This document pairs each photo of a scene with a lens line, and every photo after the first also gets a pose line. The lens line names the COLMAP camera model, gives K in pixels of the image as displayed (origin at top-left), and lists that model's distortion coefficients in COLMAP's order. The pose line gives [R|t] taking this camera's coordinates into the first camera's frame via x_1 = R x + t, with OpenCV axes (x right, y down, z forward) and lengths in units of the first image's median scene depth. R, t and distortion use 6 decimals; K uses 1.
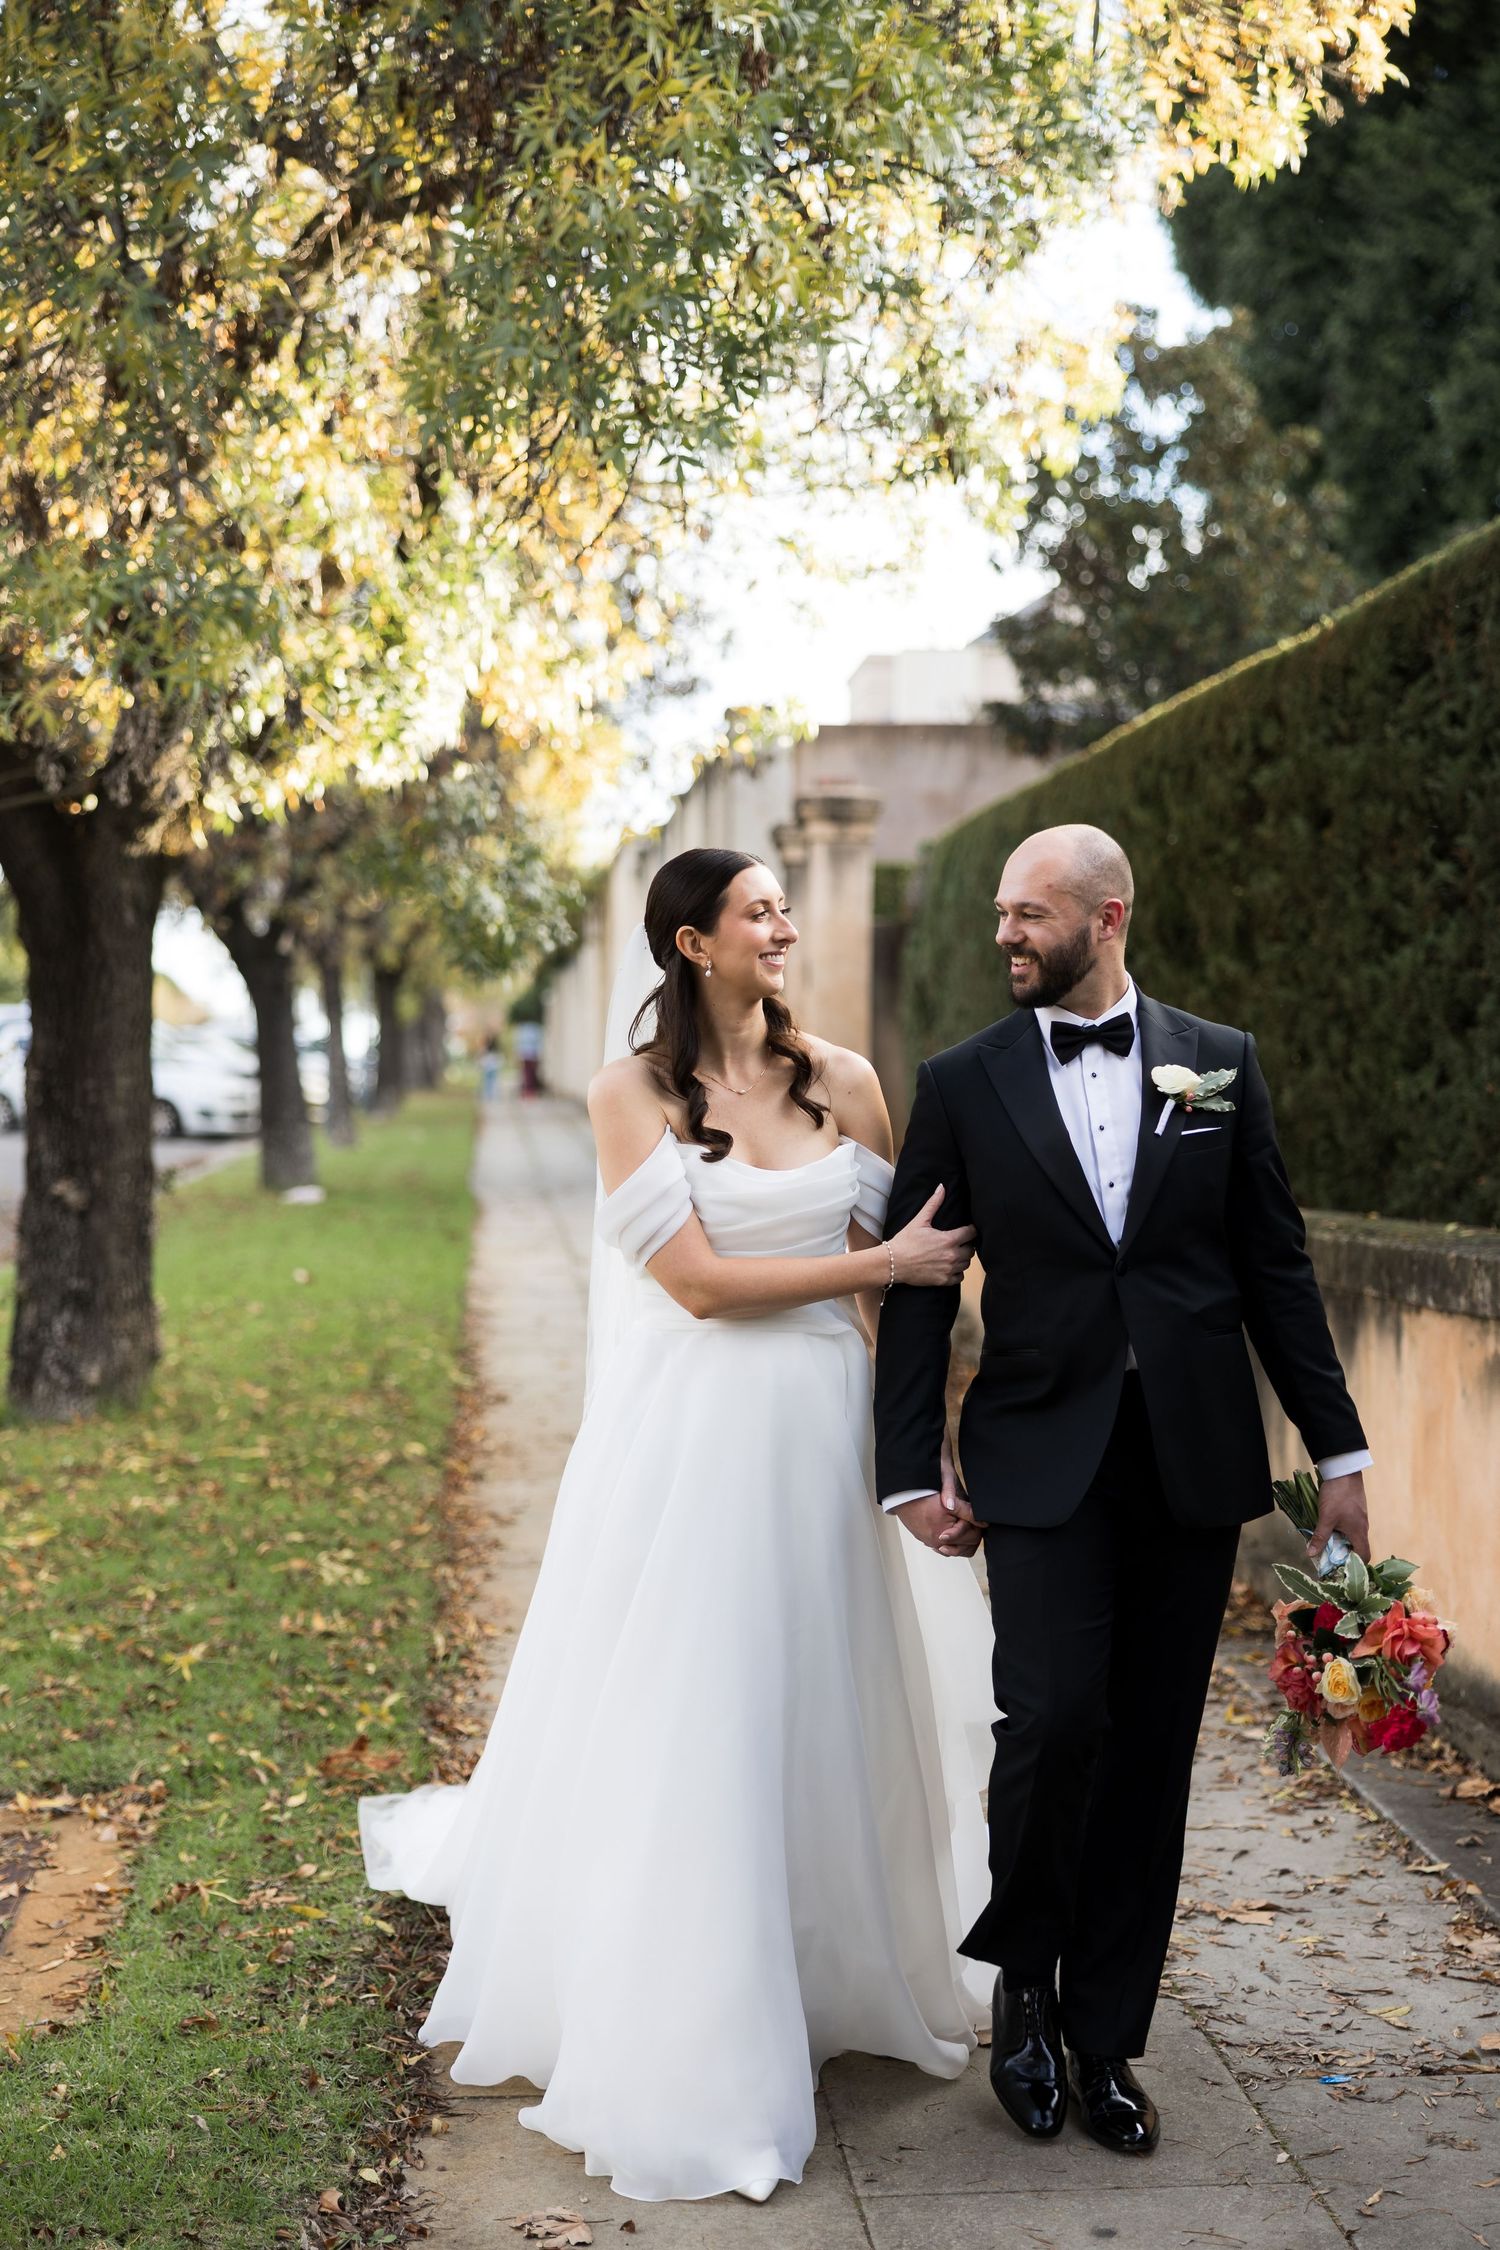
lens RADIAL K [[3600.2, 0, 720.8], [0, 3600.2, 1178.4], [0, 0, 1]] dist [-0.007317, 0.000000]
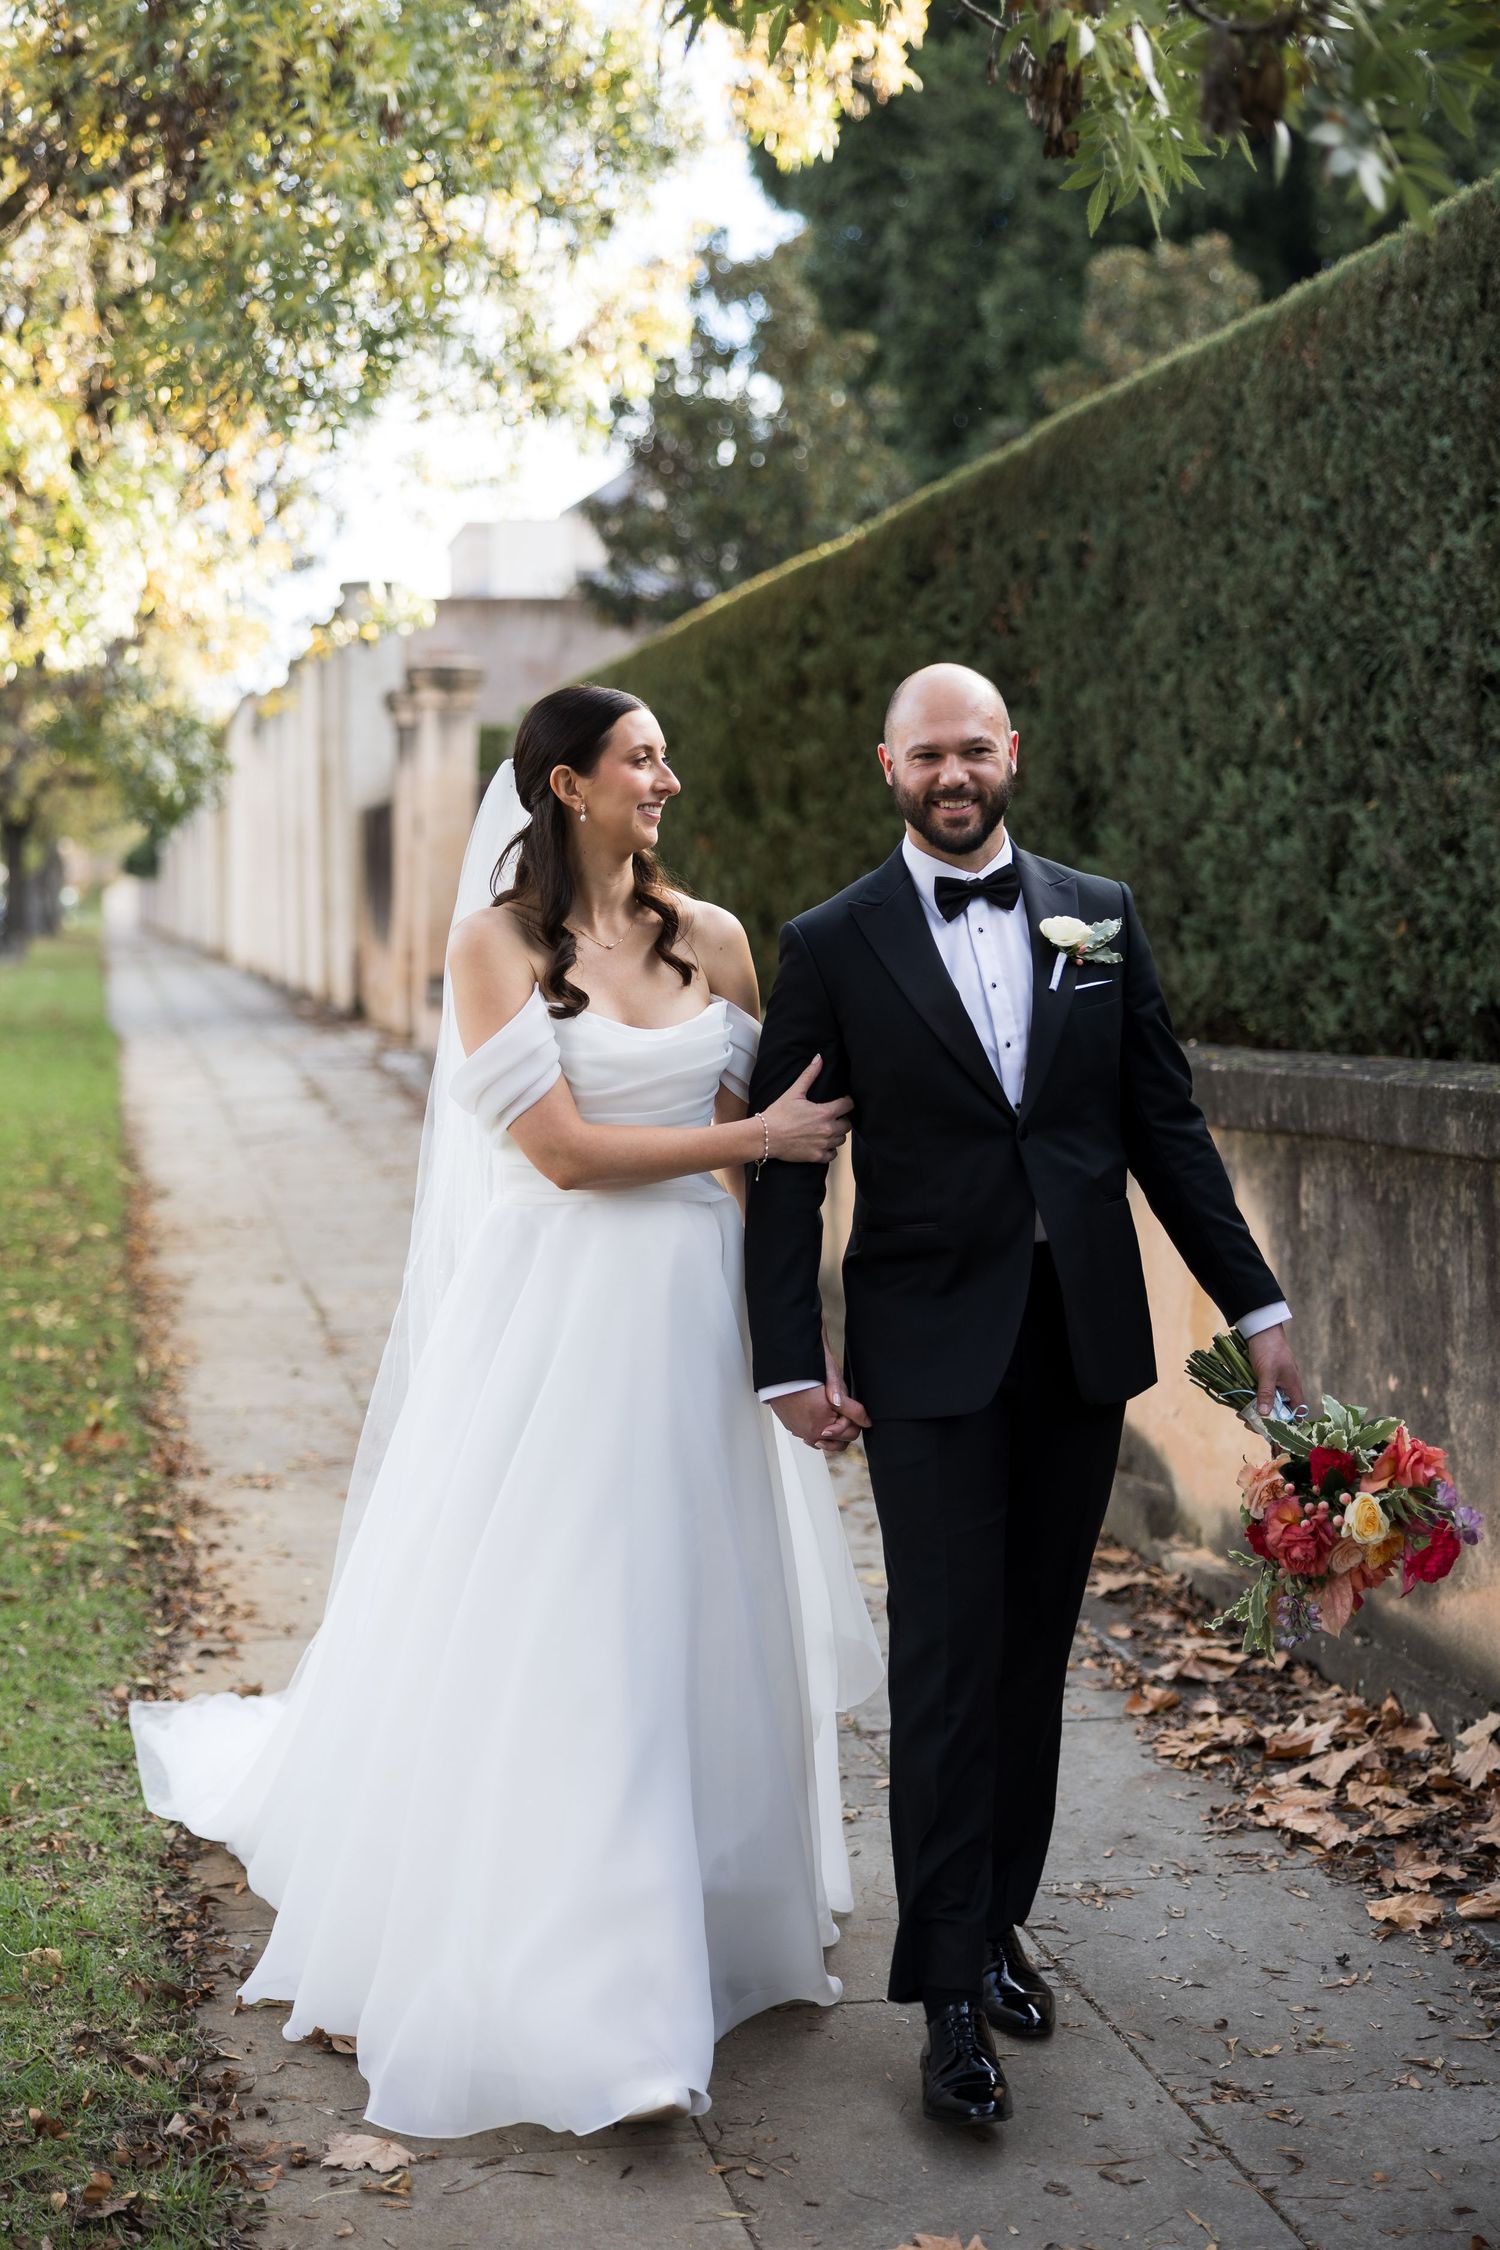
lens RADIAL K [[3478.4, 0, 684.8], [0, 3478.4, 1069.3], [0, 0, 1]] dist [-0.011413, 0.000000]
pose [[0.994697, -0.009714, 0.102393, -0.010596], [0.008328, 0.999868, 0.013956, 0.008635], [-0.102515, -0.013029, 0.994646, -0.163213]]
